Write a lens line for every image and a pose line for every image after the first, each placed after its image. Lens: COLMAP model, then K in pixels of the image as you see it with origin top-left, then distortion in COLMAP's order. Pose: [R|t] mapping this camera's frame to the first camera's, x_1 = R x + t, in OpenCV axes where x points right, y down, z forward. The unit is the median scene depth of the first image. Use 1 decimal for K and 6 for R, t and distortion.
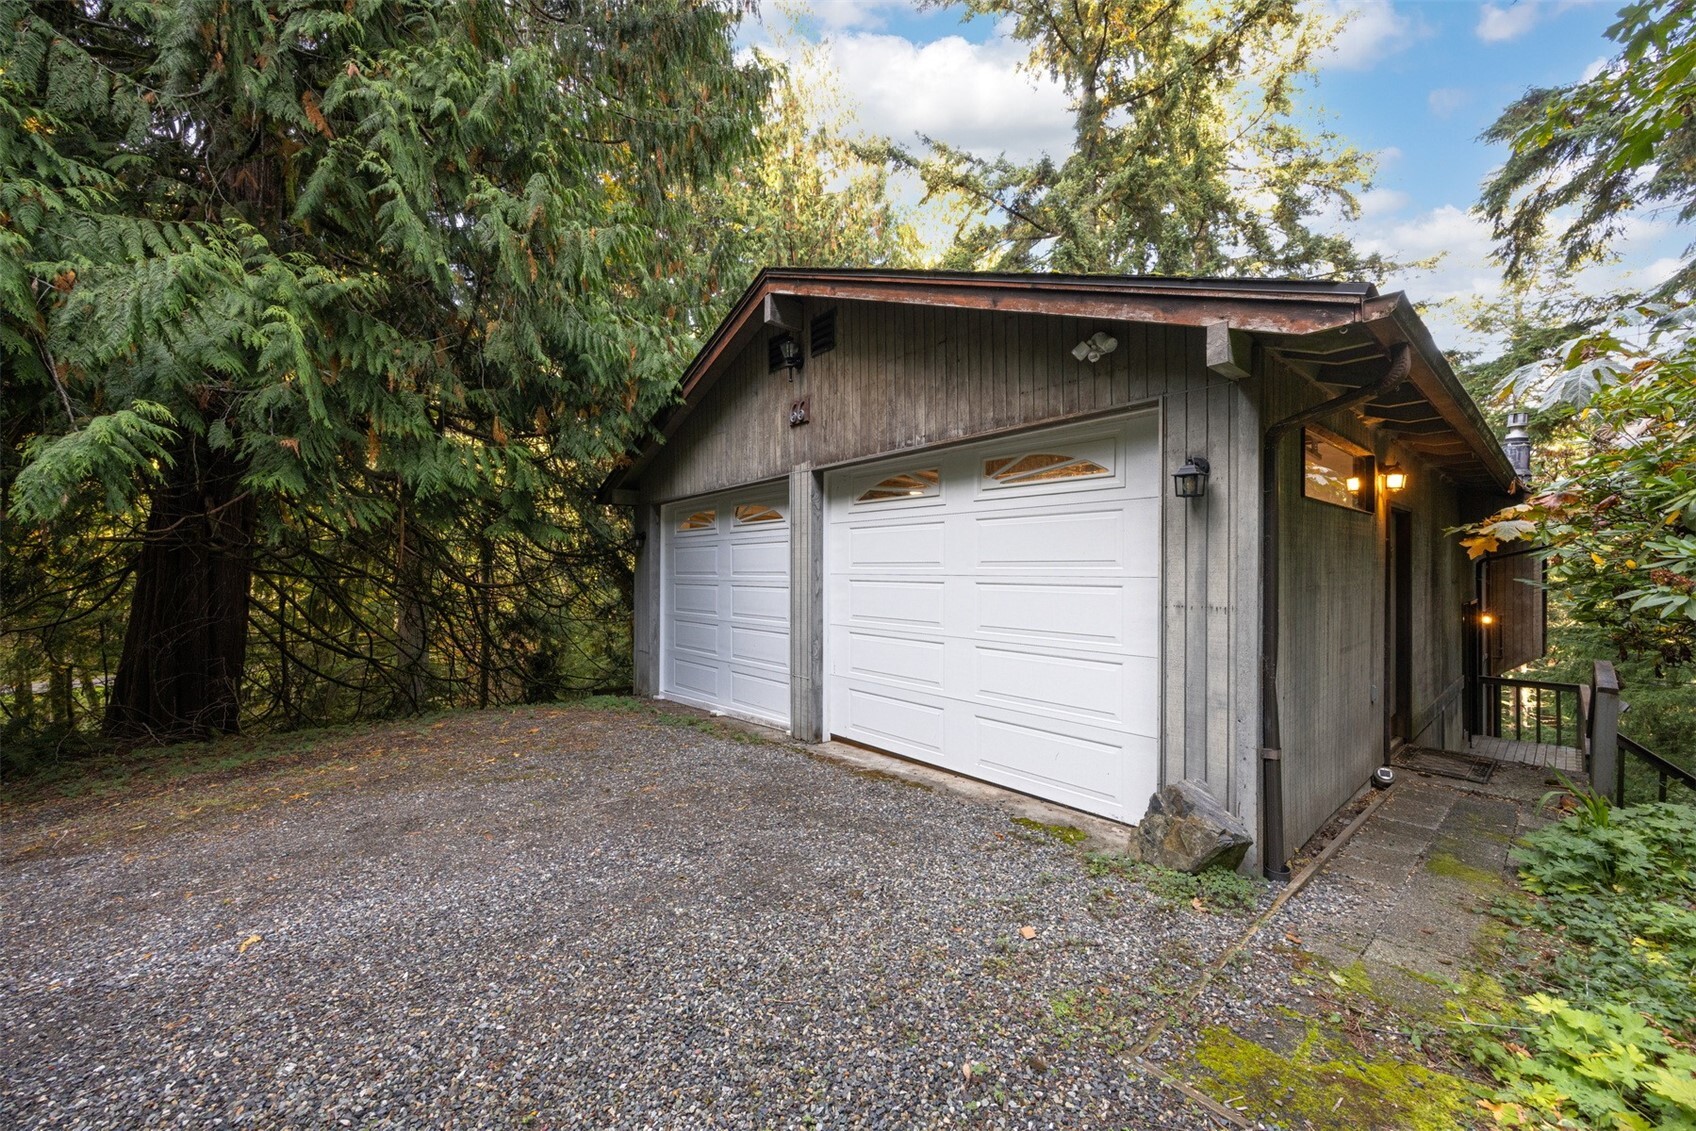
lens RADIAL K [[643.2, 0, 844.4], [0, 643.2, 566.6], [0, 0, 1]] dist [-0.000881, -0.000360]
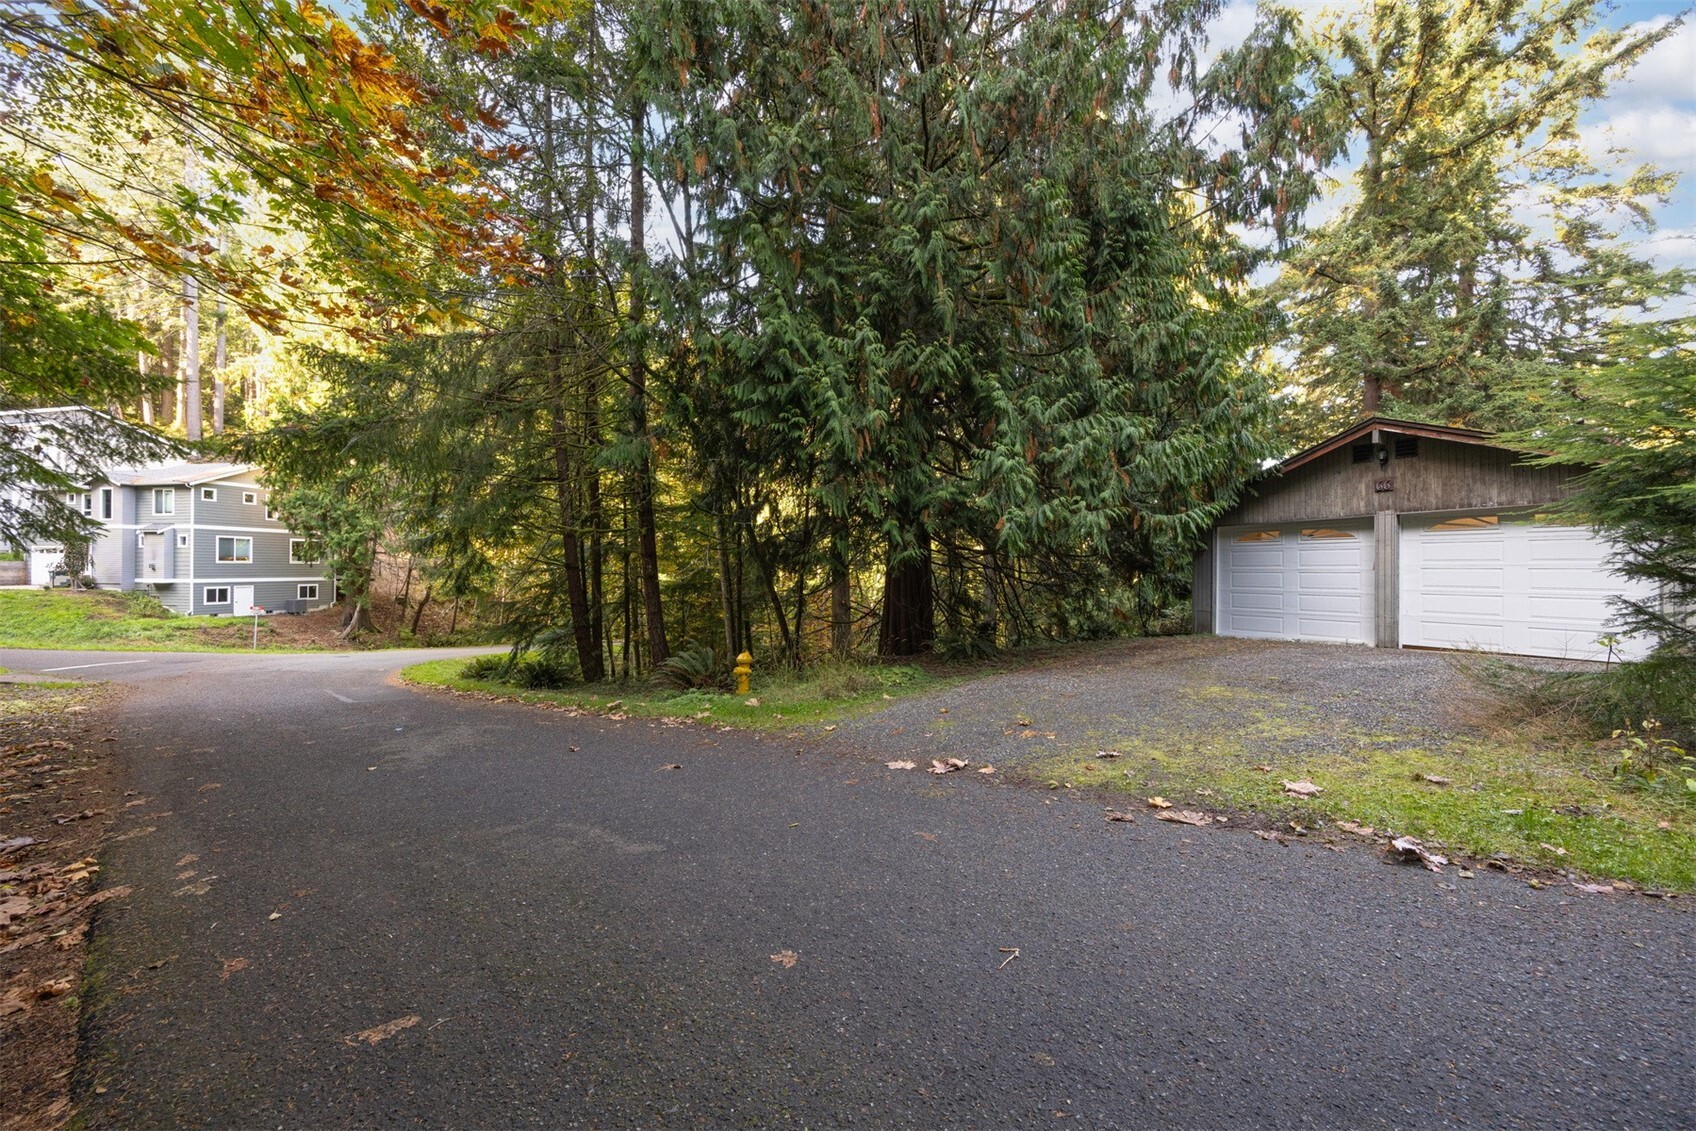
lens RADIAL K [[643.2, 0, 854.5], [0, 643.2, 567.0], [0, 0, 1]] dist [-0.000881, -0.000360]
pose [[0.981592, 0.004667, -0.190933, -1.326328], [-0.004664, 0.999989, 0.000463, 0.023542], [0.190933, 0.000436, 0.981603, -1.307560]]
